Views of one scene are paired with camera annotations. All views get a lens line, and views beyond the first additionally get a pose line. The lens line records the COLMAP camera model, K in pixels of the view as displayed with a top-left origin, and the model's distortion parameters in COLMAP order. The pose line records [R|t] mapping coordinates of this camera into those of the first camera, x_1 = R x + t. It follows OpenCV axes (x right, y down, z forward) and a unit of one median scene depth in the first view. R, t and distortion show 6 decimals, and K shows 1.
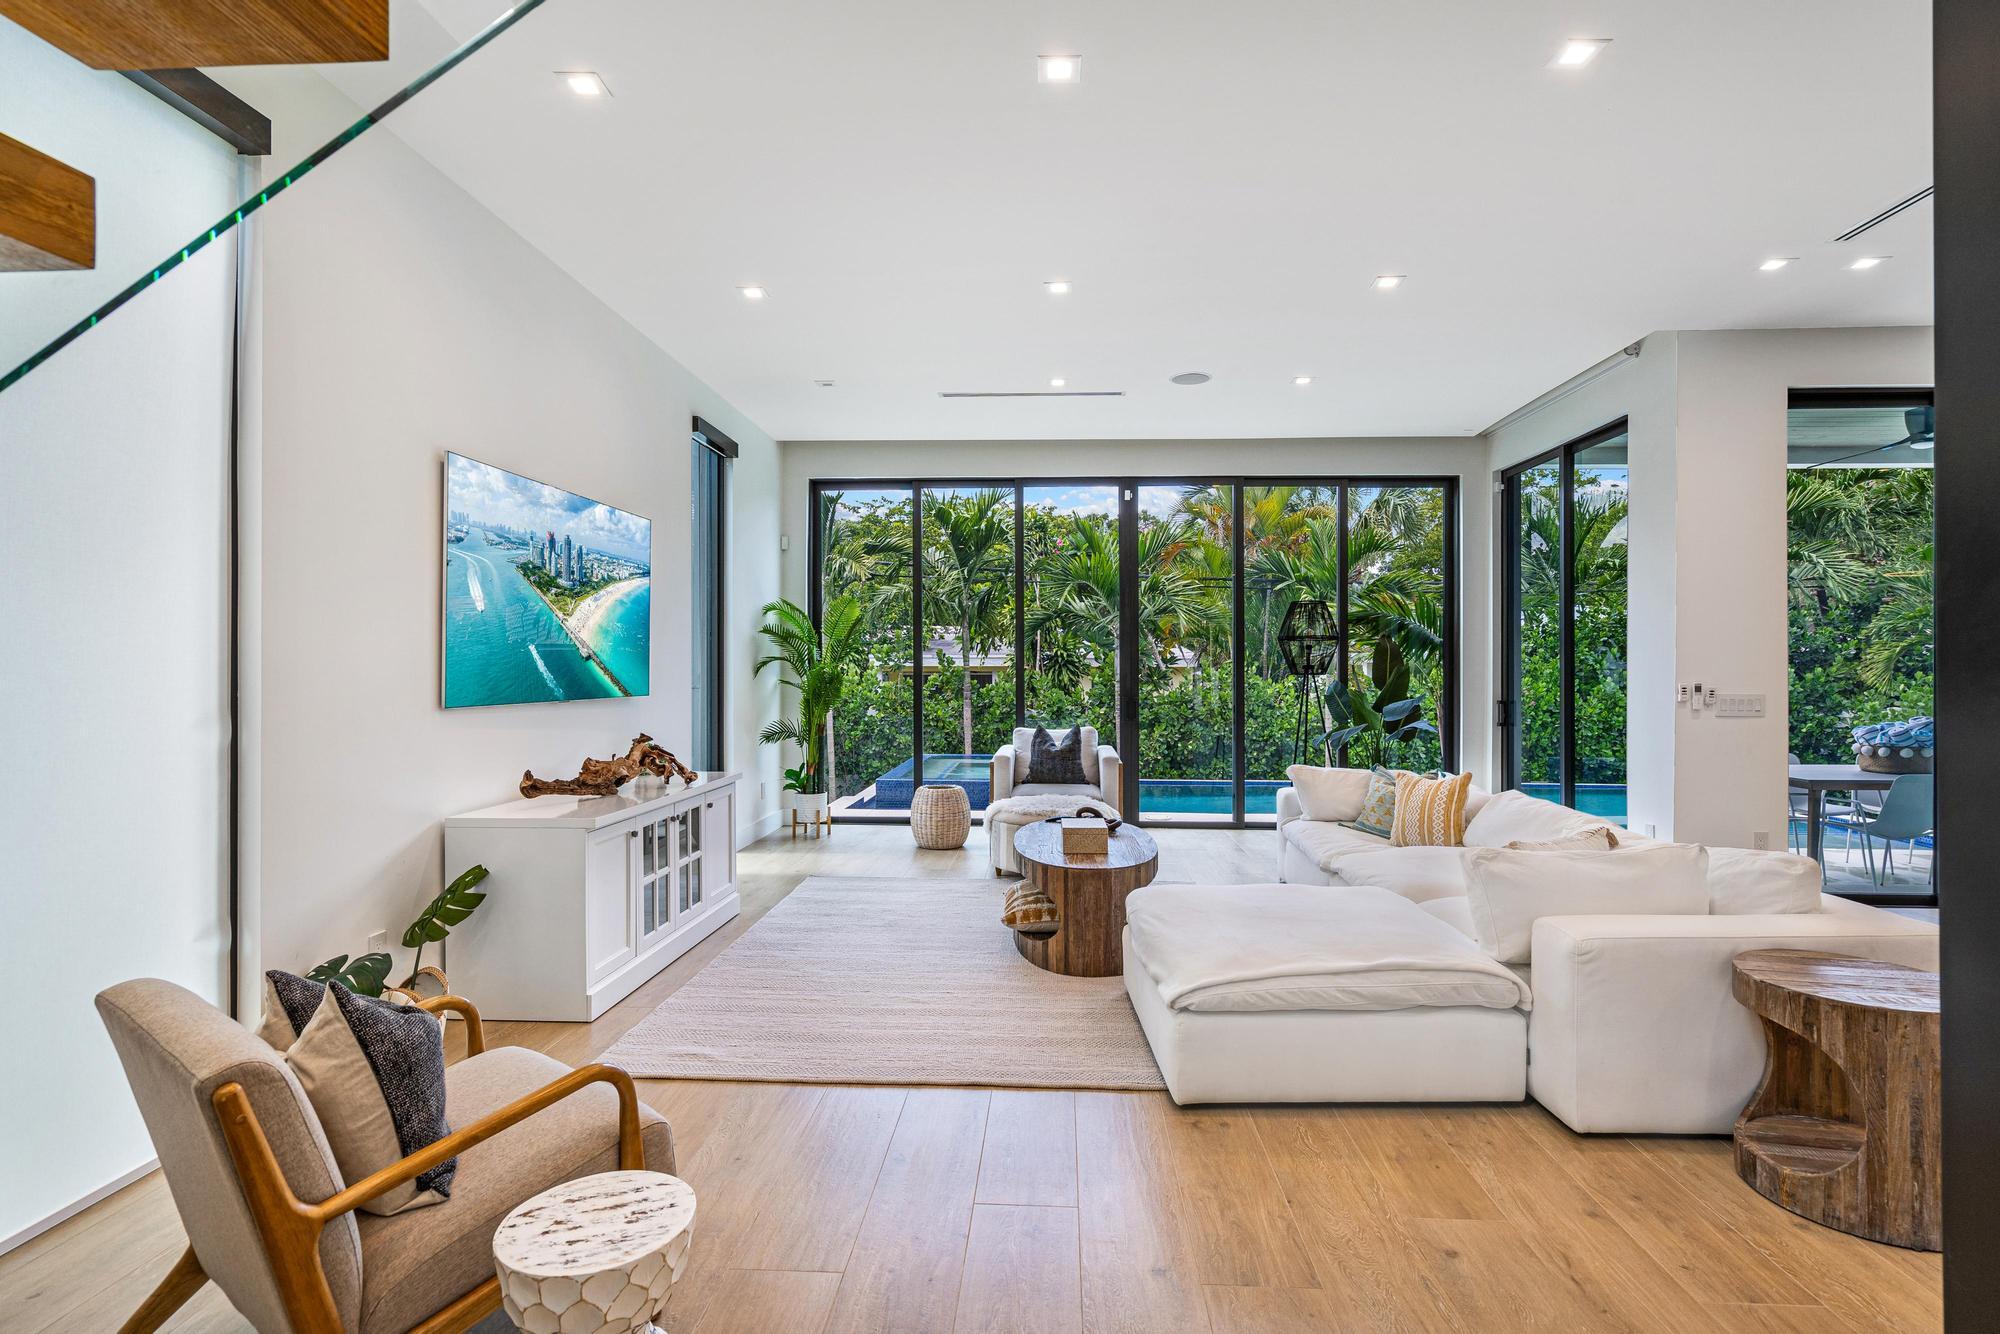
lens RADIAL K [[965.7, 0, 1011.0], [0, 965.7, 661.0], [0, 0, 1]] dist [-0.000120, 0.000769]
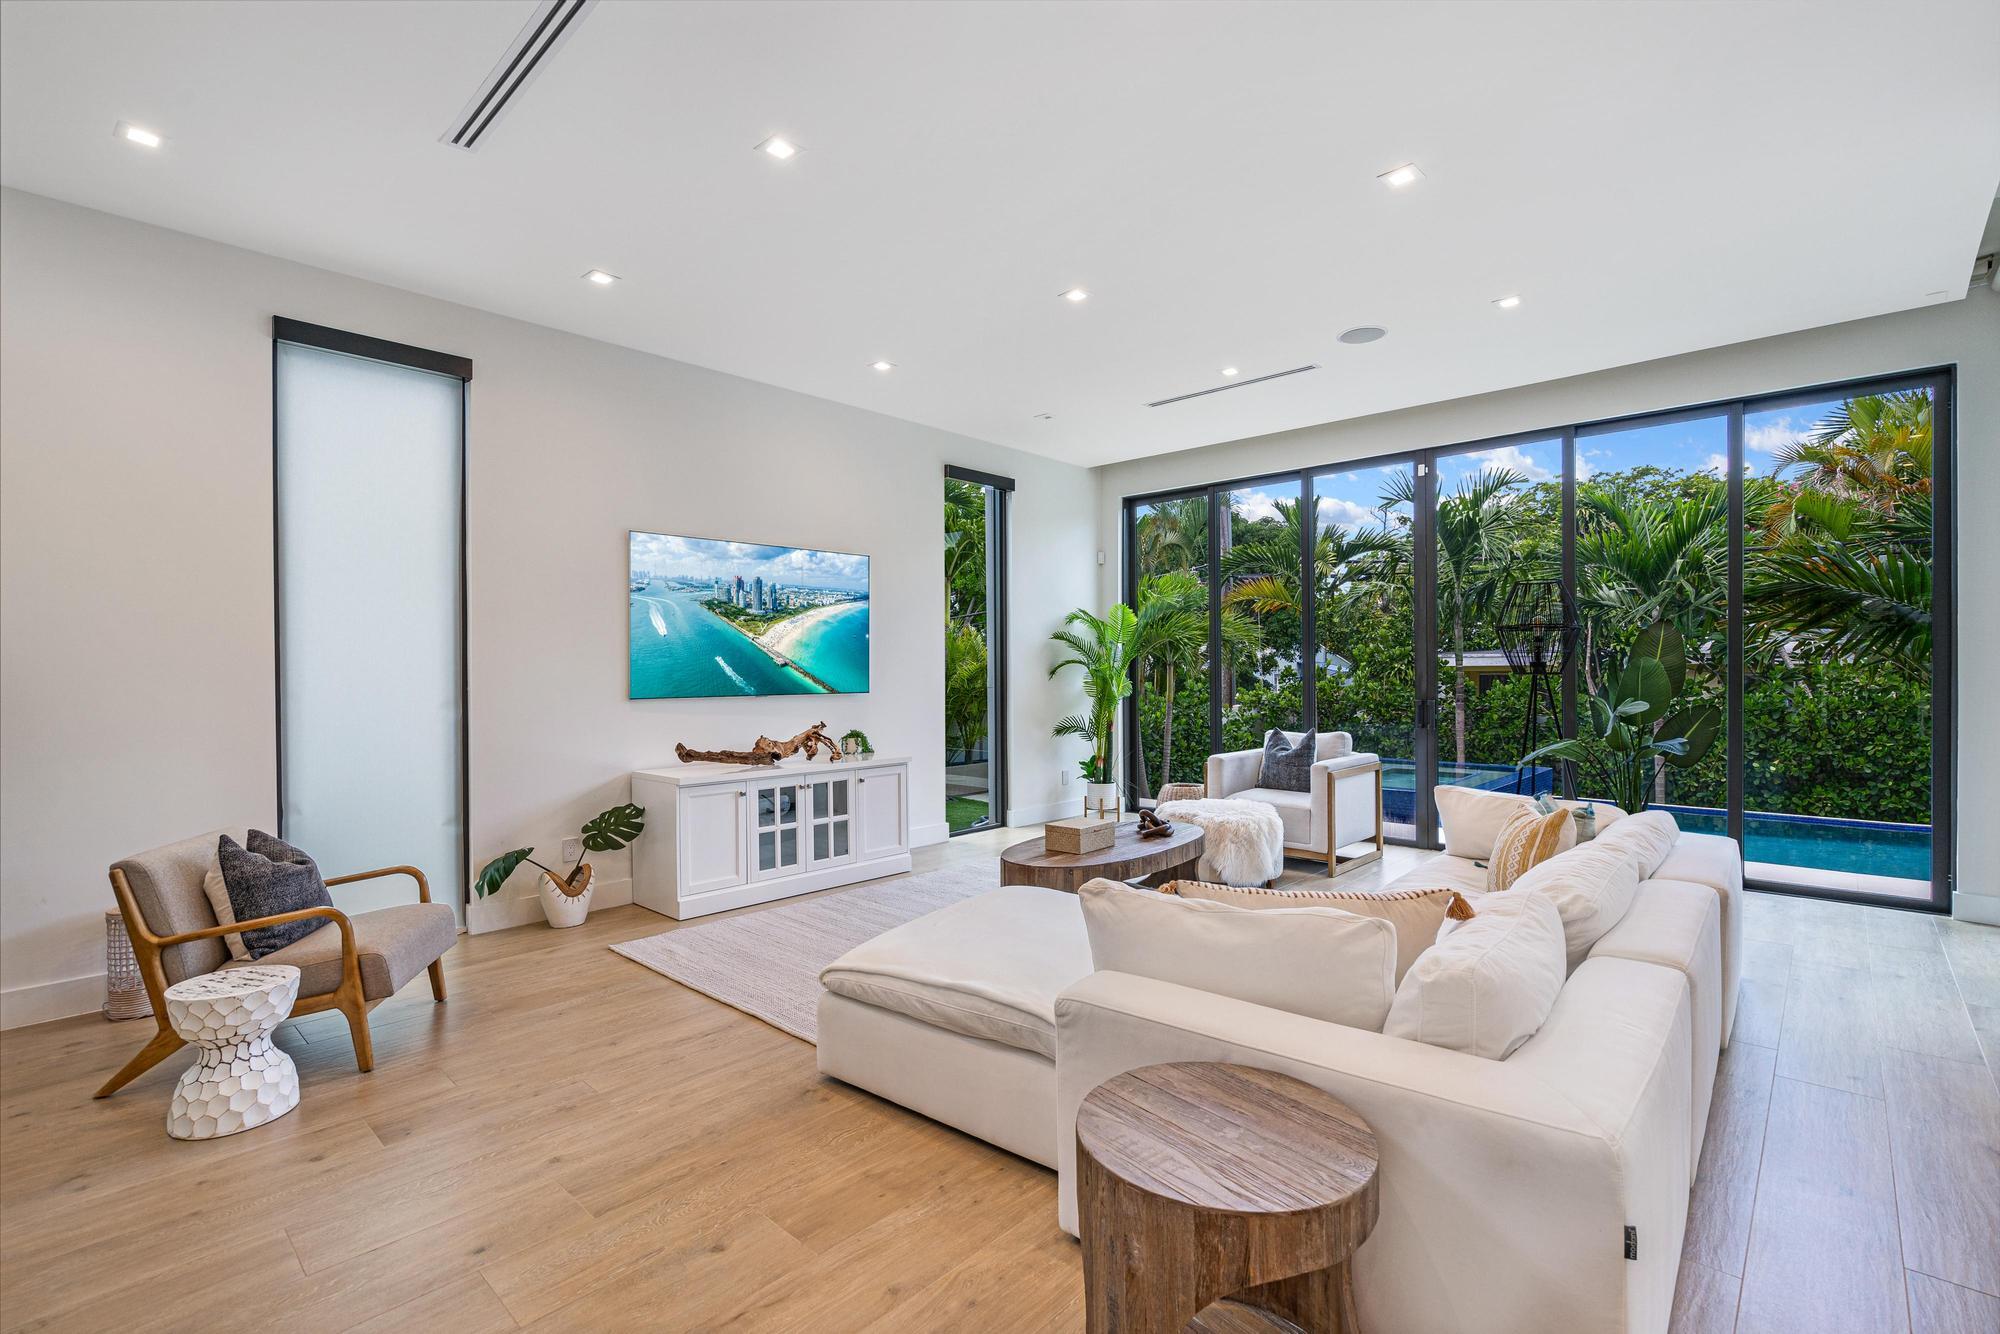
lens RADIAL K [[895.7, 0, 987.8], [0, 895.7, 669.2], [0, 0, 1]] dist [0.001554, 0.000351]
pose [[0.765865, -0.008673, -0.642943, 0.629002], [0.013000, 0.999913, 0.001997, 0.003817], [0.642870, -0.009888, 0.765911, 0.229088]]
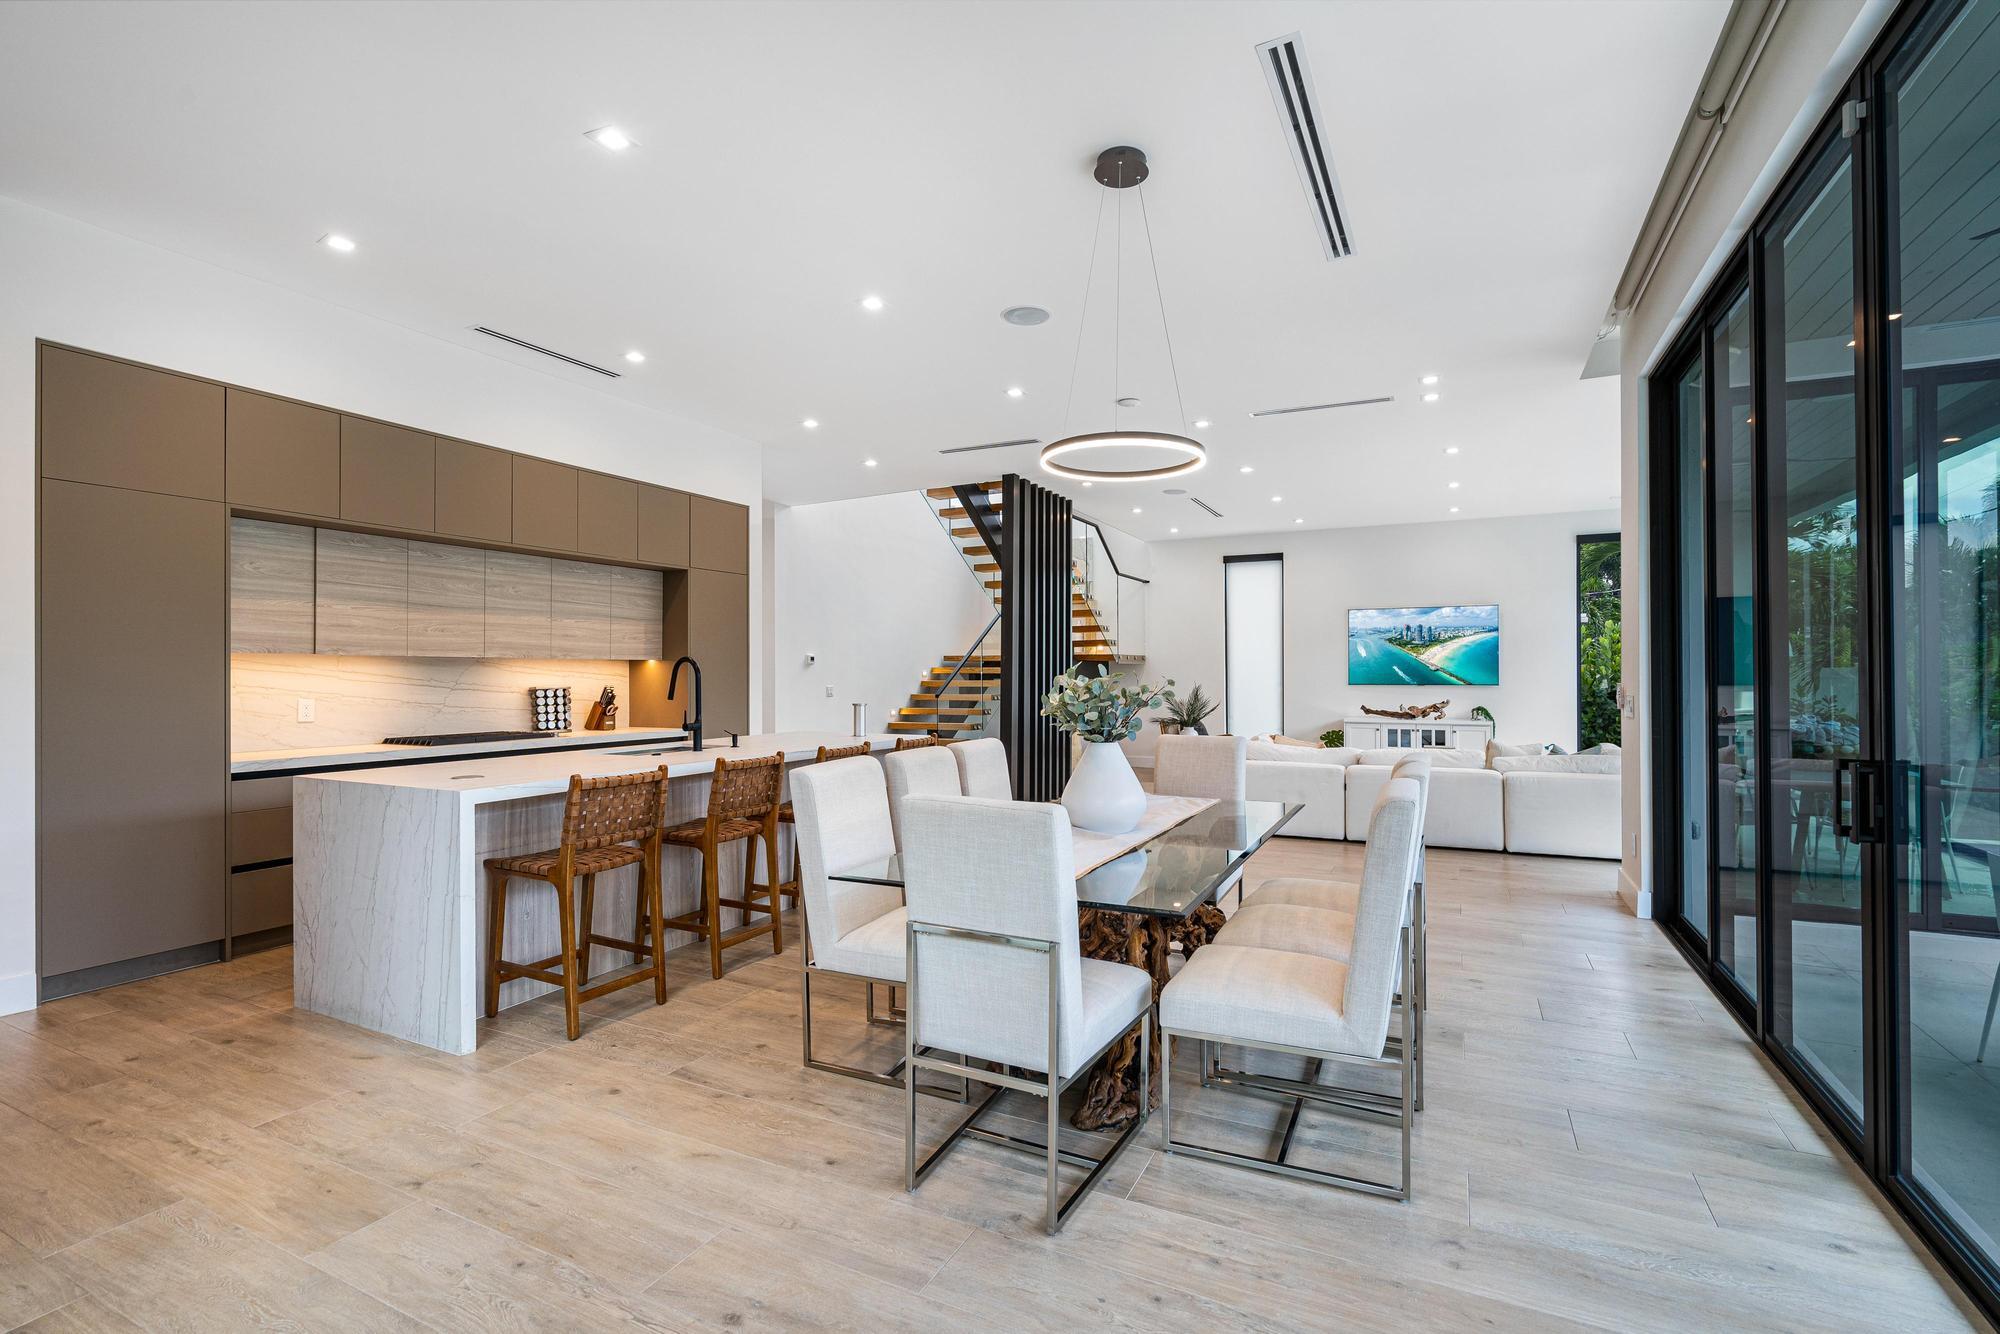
lens RADIAL K [[895.7, 0, 997.1], [0, 895.7, 675.3], [0, 0, 1]] dist [0.001554, 0.000351]
pose [[-0.400931, -0.006181, -0.916087, 2.333073], [0.001705, 0.999970, -0.007493, 0.029412], [0.916106, -0.004566, -0.400909, 0.936239]]
